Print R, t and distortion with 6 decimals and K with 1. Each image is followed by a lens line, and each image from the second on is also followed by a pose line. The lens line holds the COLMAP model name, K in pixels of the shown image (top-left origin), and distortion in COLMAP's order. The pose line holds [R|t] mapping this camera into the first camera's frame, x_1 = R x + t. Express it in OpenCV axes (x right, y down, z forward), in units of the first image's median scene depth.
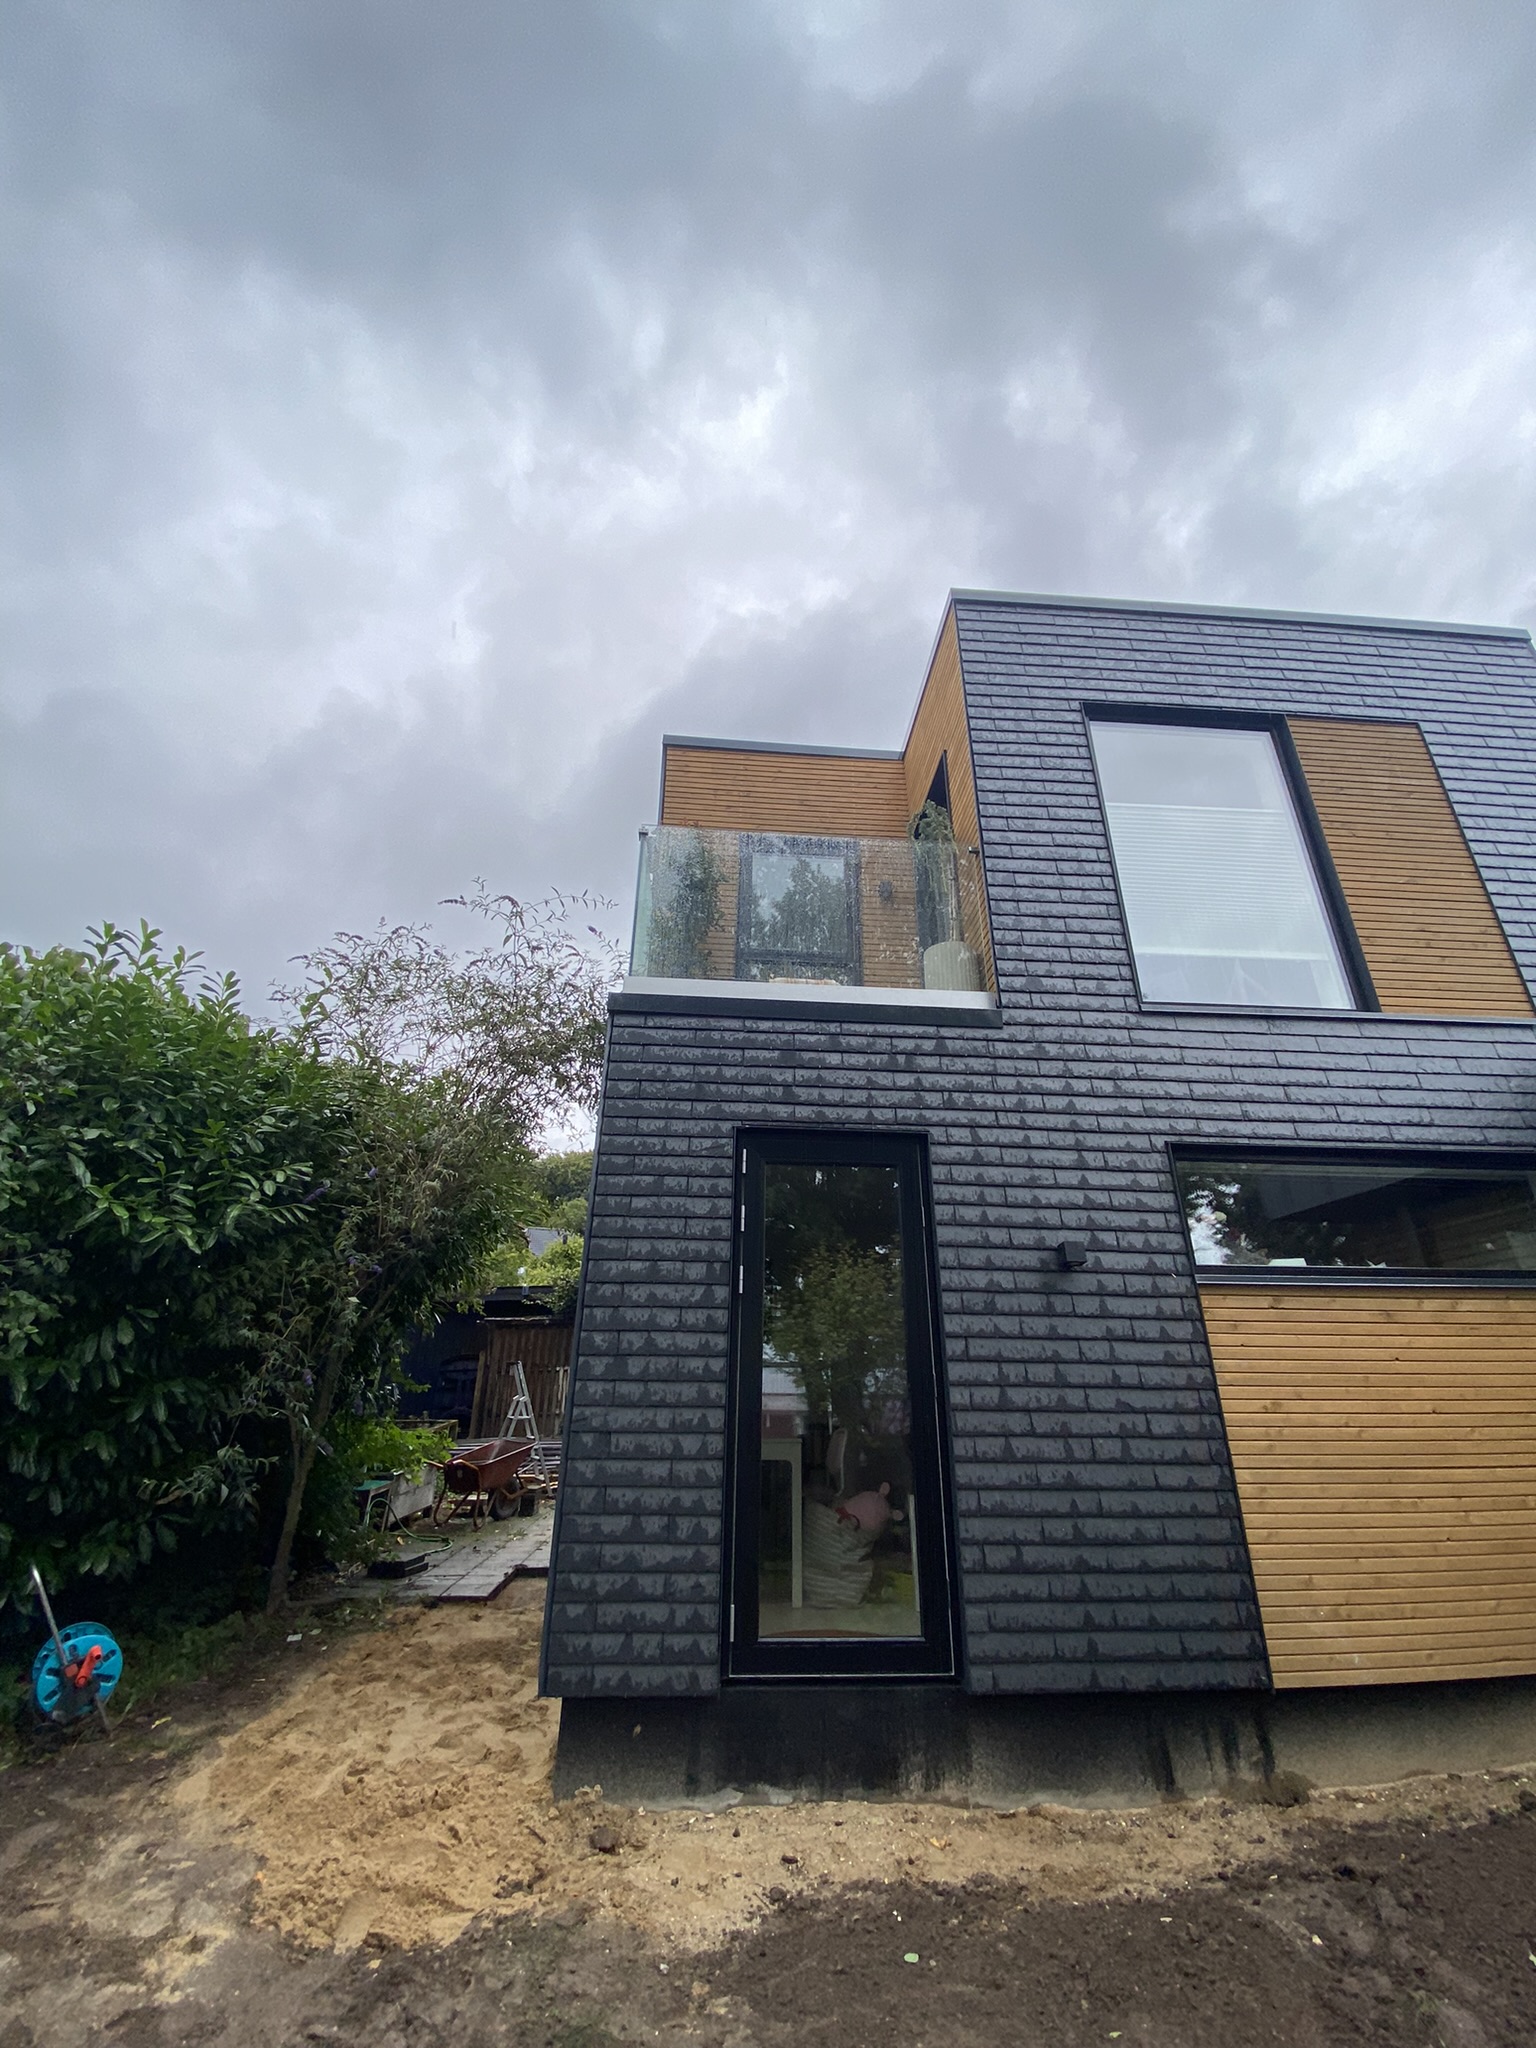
lens RADIAL K [[835.6, 0, 768.6], [0, 835.6, 1023.9], [0, 0, 1]] dist [-0.018330, -0.005338]
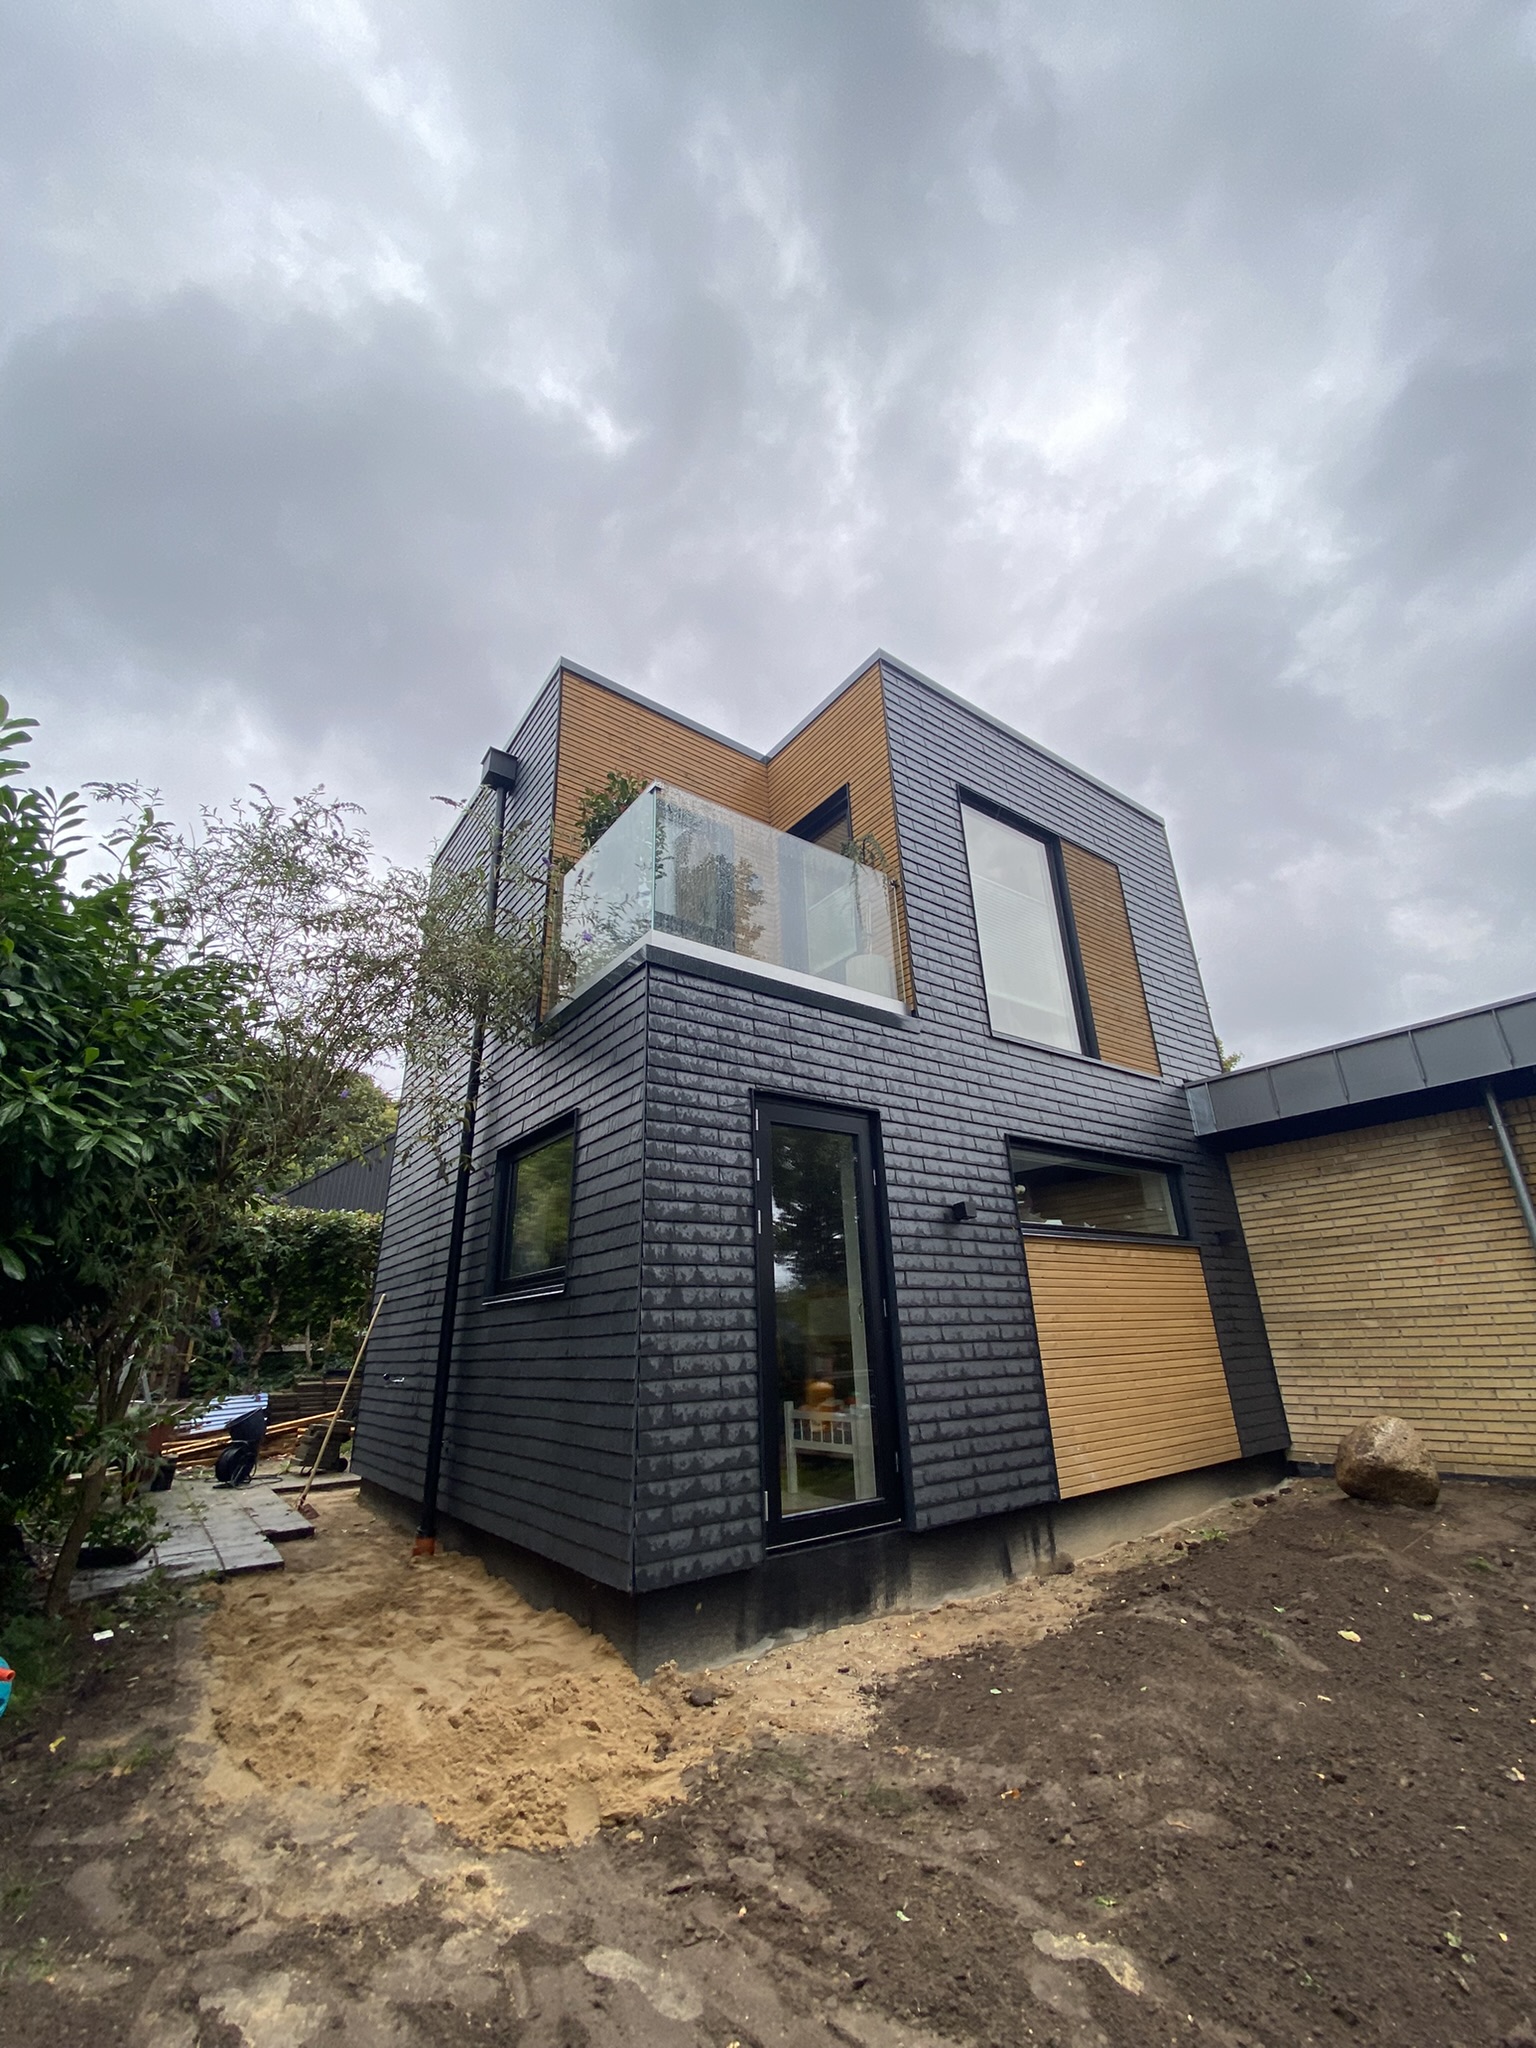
lens RADIAL K [[835.6, 0, 756.8], [0, 835.6, 1011.5], [0, 0, 1]] dist [-0.018330, -0.005338]
pose [[0.841740, 0.161814, 0.515064, -0.746520], [-0.185632, 0.982605, -0.005330, 0.029401], [-0.506967, -0.091126, 0.857135, 0.040283]]
